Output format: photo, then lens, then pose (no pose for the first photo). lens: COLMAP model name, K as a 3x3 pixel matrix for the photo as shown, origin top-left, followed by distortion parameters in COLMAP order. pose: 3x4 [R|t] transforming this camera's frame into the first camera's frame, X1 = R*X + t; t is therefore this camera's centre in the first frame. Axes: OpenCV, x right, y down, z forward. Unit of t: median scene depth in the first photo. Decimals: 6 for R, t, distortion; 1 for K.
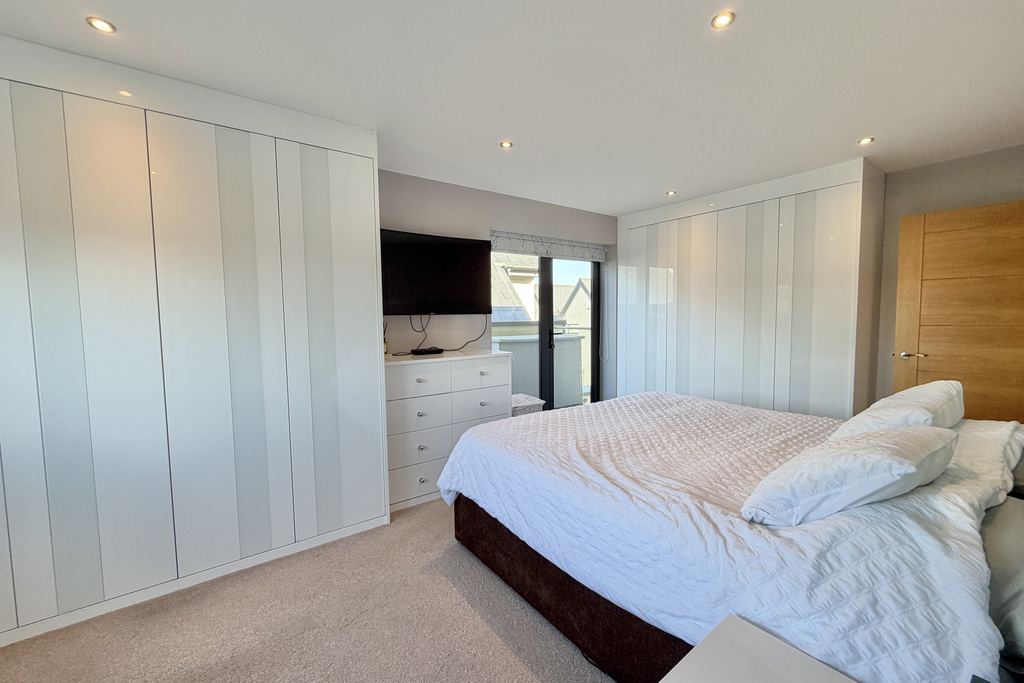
lens RADIAL K [[407.2, 0, 515.1], [0, 407.2, 339.3], [0, 0, 1]] dist [-0.003081, 0.001221]
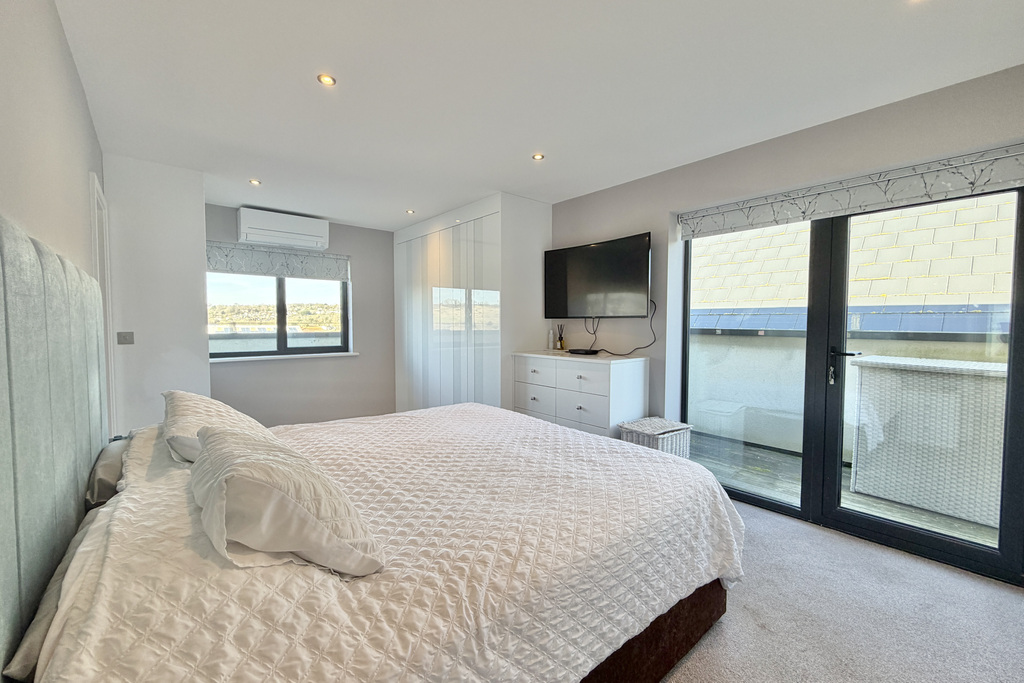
lens RADIAL K [[407.2, 0, 512.1], [0, 407.2, 338.3], [0, 0, 1]] dist [-0.003081, 0.001221]
pose [[0.070674, 0.054144, -0.996029, 0.617935], [-0.065316, 0.996634, 0.049542, -0.034218], [0.995359, 0.061555, 0.073972, 0.524211]]
